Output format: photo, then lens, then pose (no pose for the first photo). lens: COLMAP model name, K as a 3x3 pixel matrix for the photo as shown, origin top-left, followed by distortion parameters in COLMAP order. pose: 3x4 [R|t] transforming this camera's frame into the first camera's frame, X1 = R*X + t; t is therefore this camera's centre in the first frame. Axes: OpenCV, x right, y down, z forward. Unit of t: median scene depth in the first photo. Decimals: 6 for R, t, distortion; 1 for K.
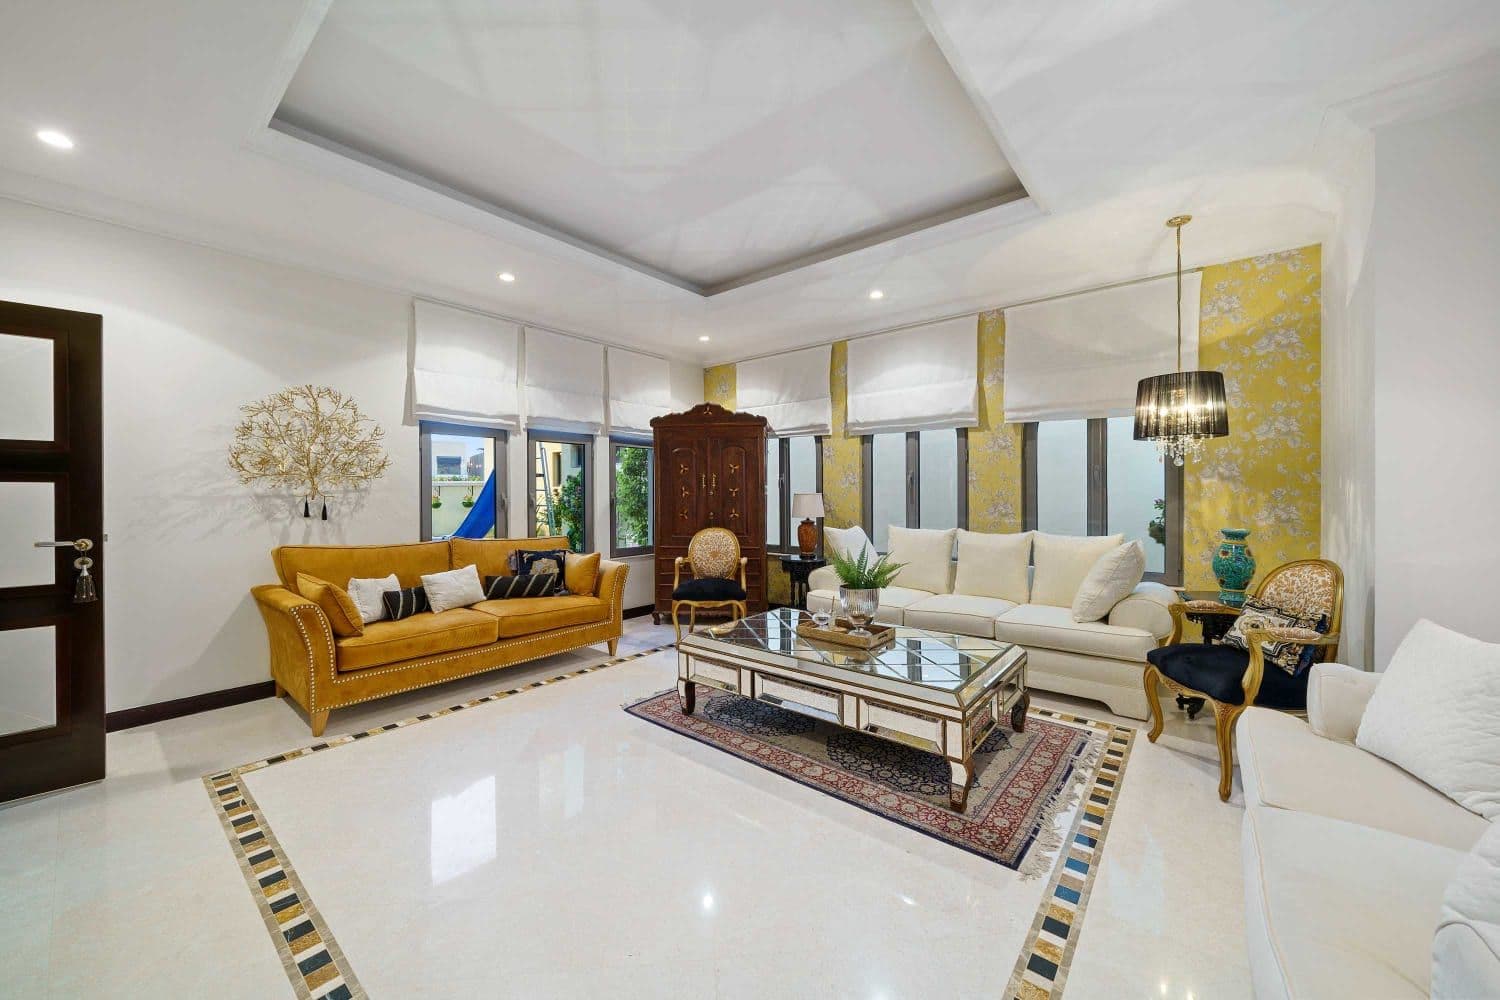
lens RADIAL K [[531.4, 0, 749.0], [0, 531.4, 495.6], [0, 0, 1]] dist [-0.000329, -0.000007]
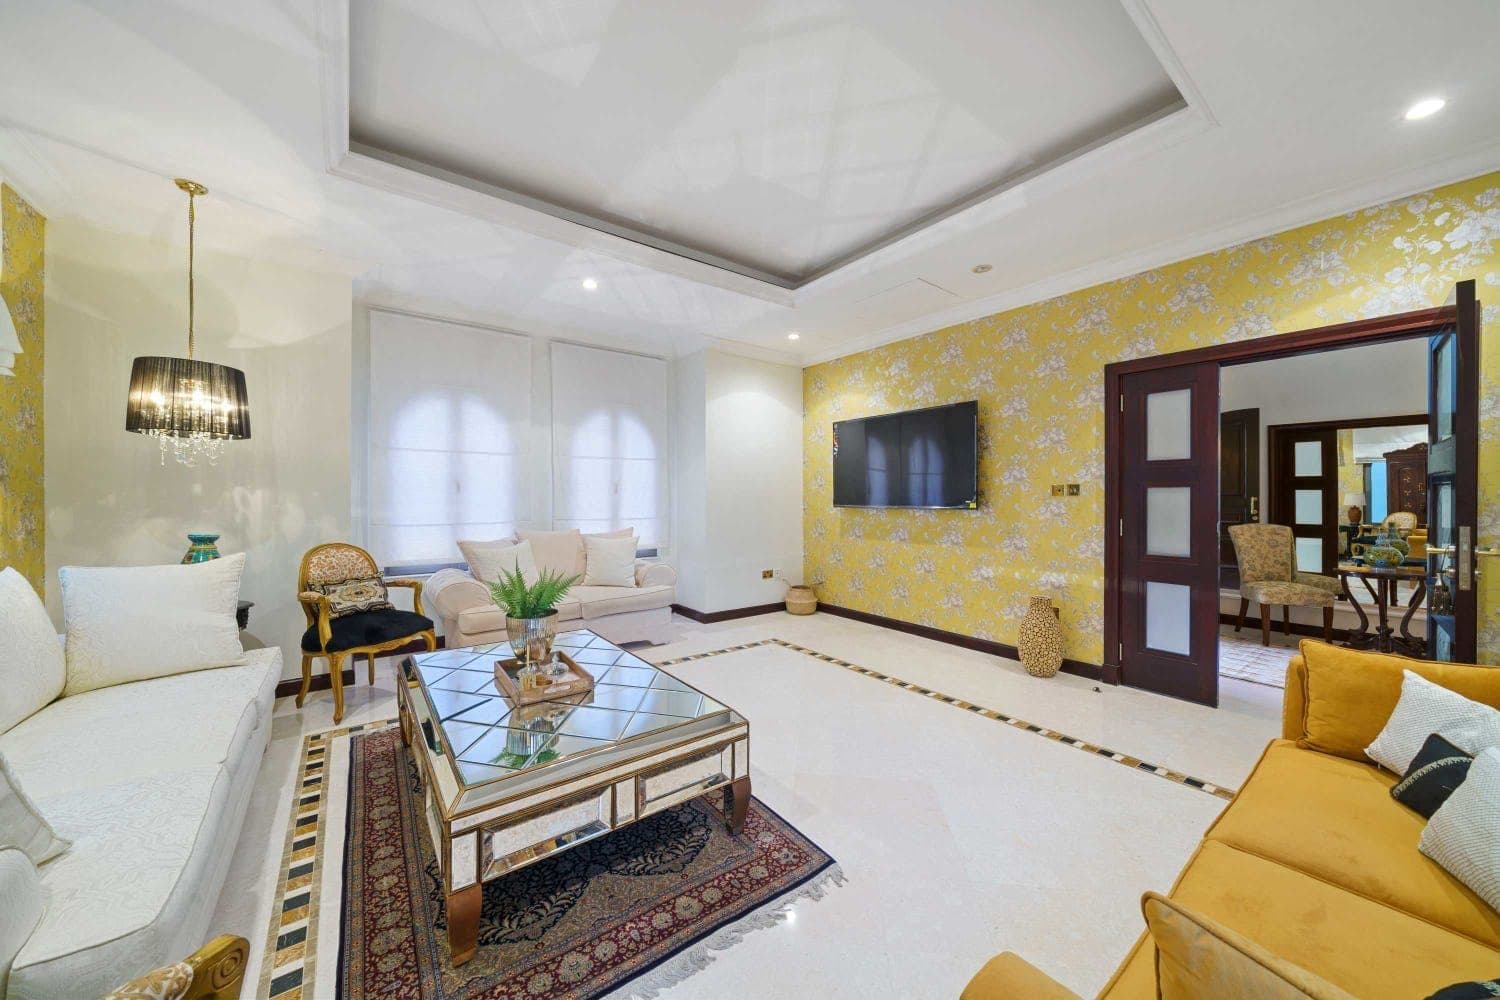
lens RADIAL K [[531.4, 0, 750.9], [0, 531.4, 497.4], [0, 0, 1]] dist [-0.000329, -0.000007]
pose [[-0.972007, 0.003341, 0.234926, -0.323313], [0.004875, 0.999970, 0.005948, -0.006717], [-0.234899, 0.006927, -0.971995, 1.824266]]
